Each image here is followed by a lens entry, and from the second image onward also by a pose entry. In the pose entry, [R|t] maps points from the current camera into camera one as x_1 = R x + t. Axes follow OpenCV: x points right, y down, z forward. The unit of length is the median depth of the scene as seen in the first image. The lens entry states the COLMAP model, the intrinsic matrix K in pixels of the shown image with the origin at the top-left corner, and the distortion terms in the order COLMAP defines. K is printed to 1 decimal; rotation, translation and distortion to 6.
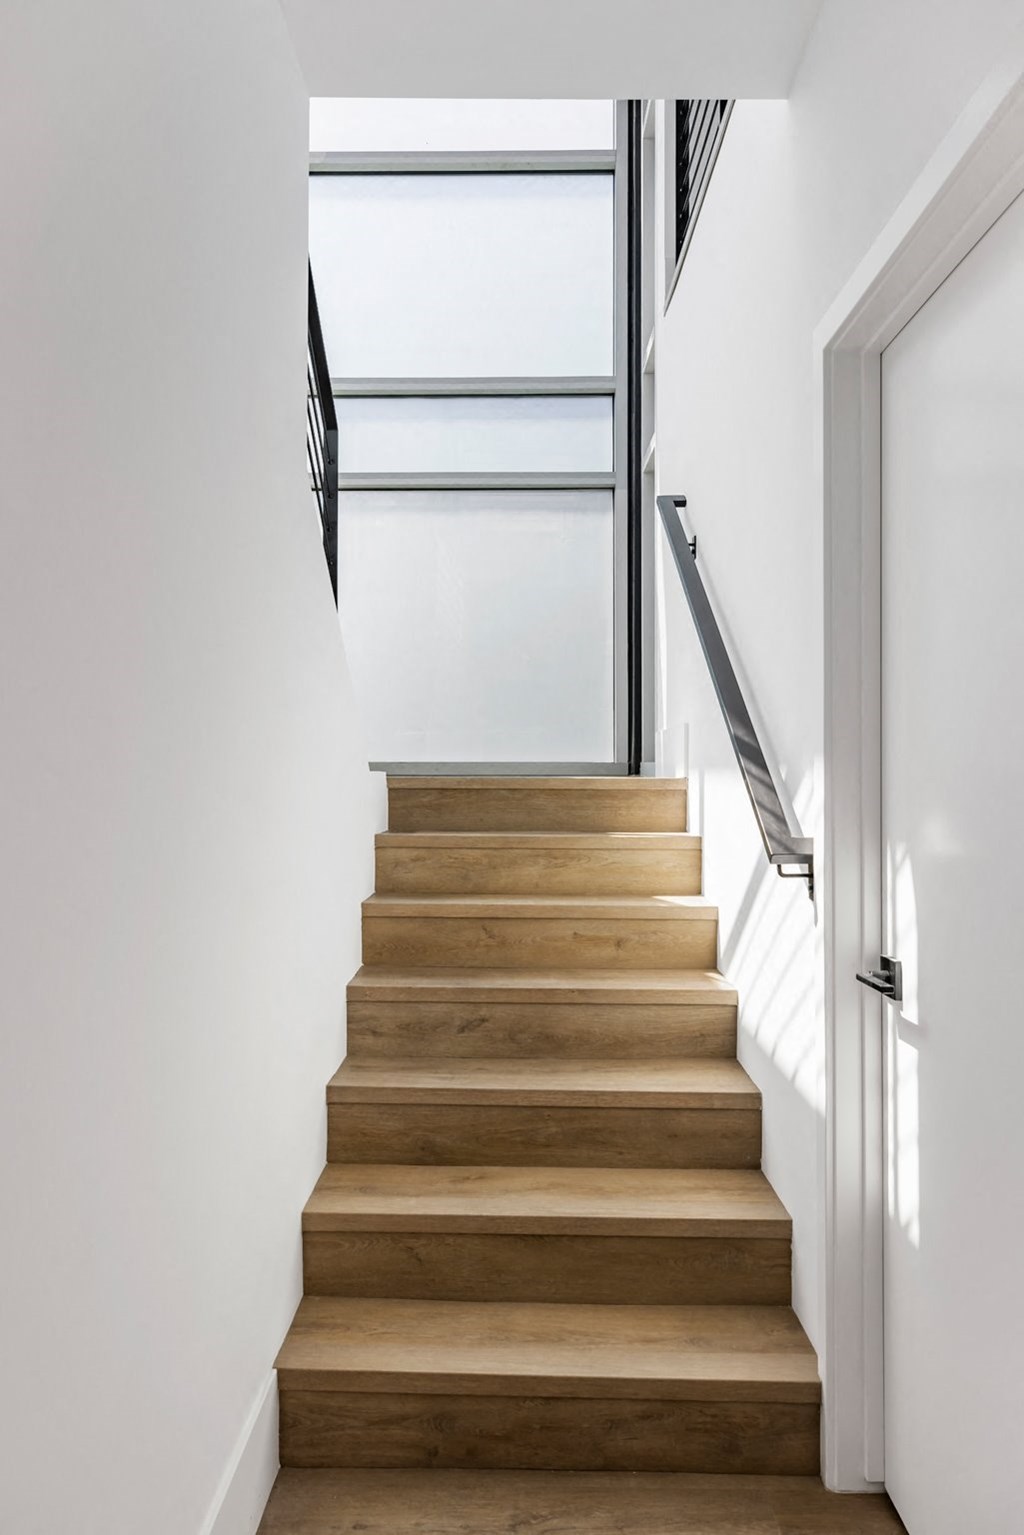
lens RADIAL K [[1005.2, 0, 512.0], [0, 1005.2, 767.5], [0, 0, 1]] dist [0.017192, 0.000802]
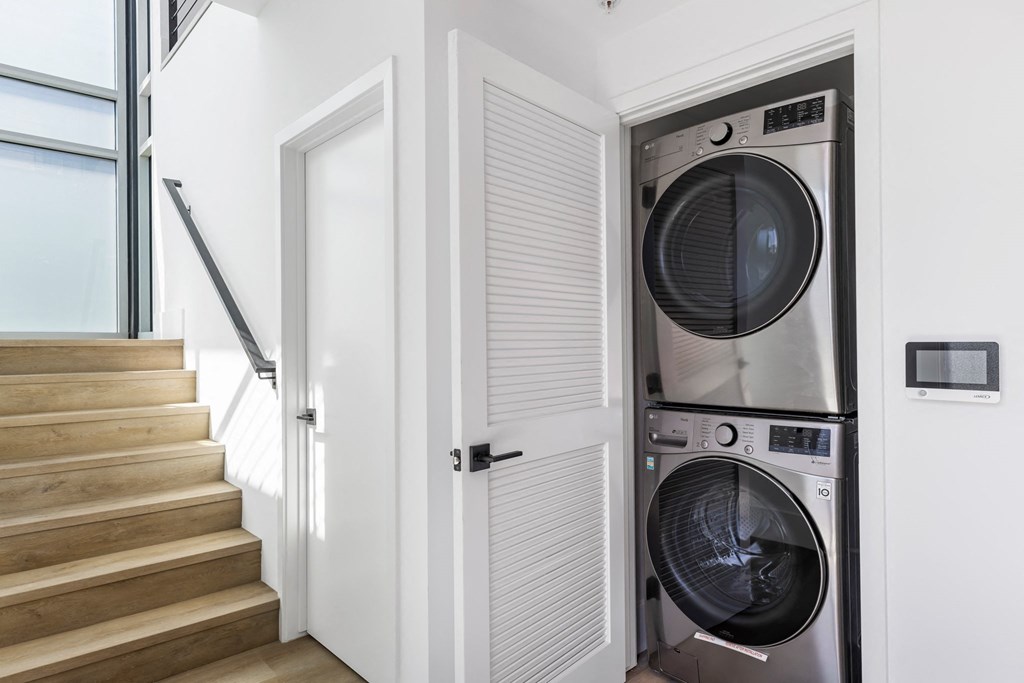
lens RADIAL K [[615.6, 0, 512.0], [0, 615.6, 341.5], [0, 0, 1]] dist [-0.002873, -0.000579]
pose [[0.741338, -0.001604, 0.671130, -0.164978], [0.002716, 0.999996, -0.000610, 0.021624], [-0.671126, 0.002275, 0.741340, -0.264822]]
